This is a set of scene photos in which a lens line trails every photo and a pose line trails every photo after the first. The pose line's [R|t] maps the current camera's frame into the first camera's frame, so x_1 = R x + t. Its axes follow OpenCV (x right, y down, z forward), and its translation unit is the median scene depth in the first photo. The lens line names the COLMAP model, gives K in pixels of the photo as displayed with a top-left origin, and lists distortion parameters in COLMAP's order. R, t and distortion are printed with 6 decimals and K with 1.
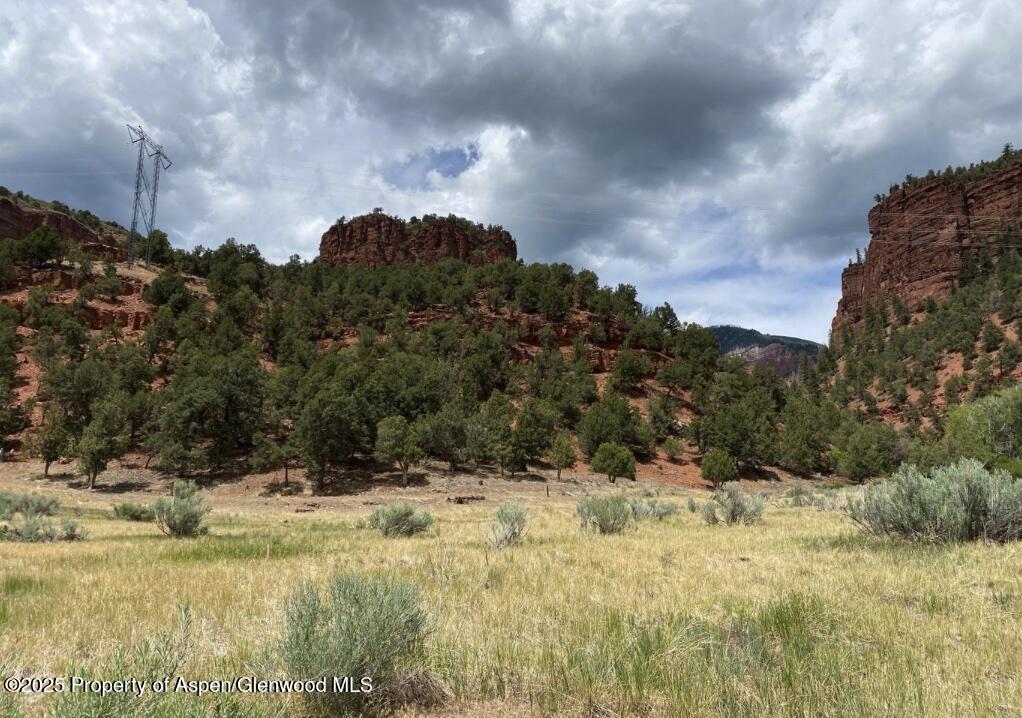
lens RADIAL K [[786.2, 0, 511.0], [0, 786.2, 359.0], [0, 0, 1]] dist [0.138023, -0.197522]
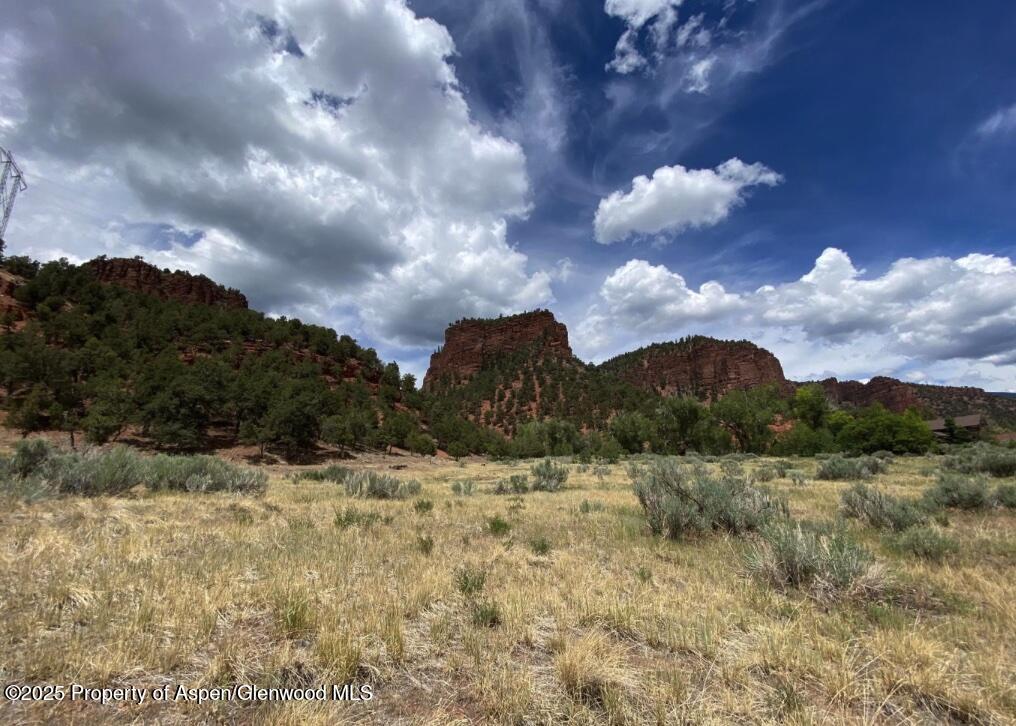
lens RADIAL K [[411.3, 0, 506.8], [0, 411.3, 376.3], [0, 0, 1]] dist [0.016923, -0.000260]
pose [[0.798866, 0.133250, 0.586564, -0.065888], [-0.111809, 0.991055, -0.072861, 0.002596], [-0.591026, -0.007377, 0.806619, 0.018115]]
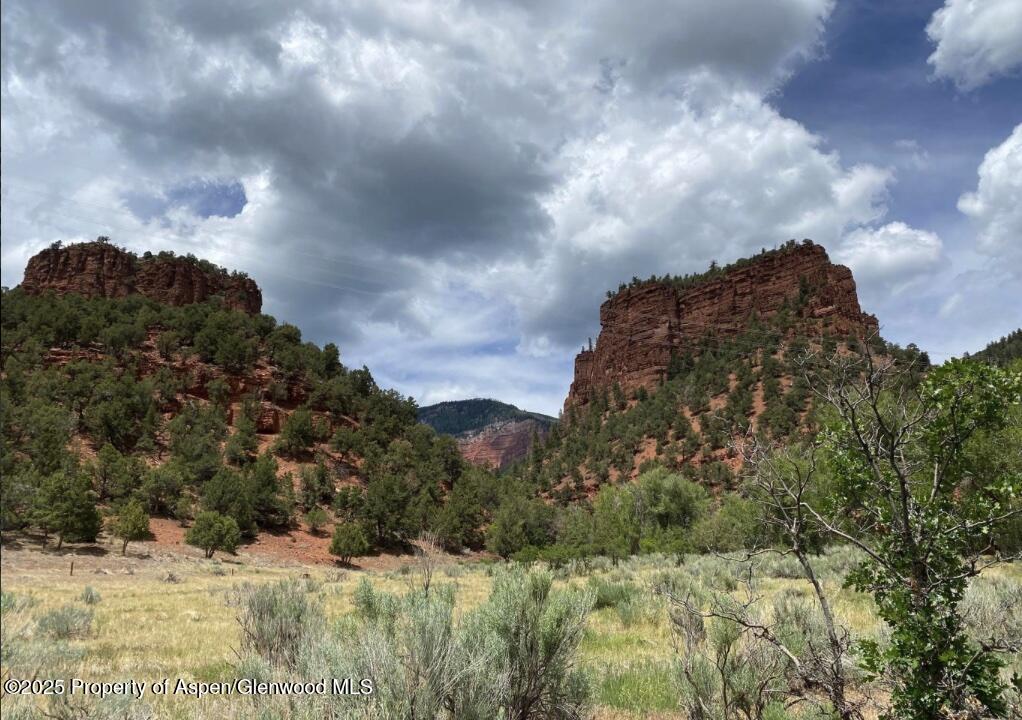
lens RADIAL K [[786.2, 0, 511.0], [0, 786.2, 360.0], [0, 0, 1]] dist [0.138023, -0.197522]
pose [[0.955253, 0.094432, 0.280311, 0.038213], [-0.071159, 0.993204, -0.092096, -0.000711], [-0.287103, 0.068029, 0.955481, 0.008281]]
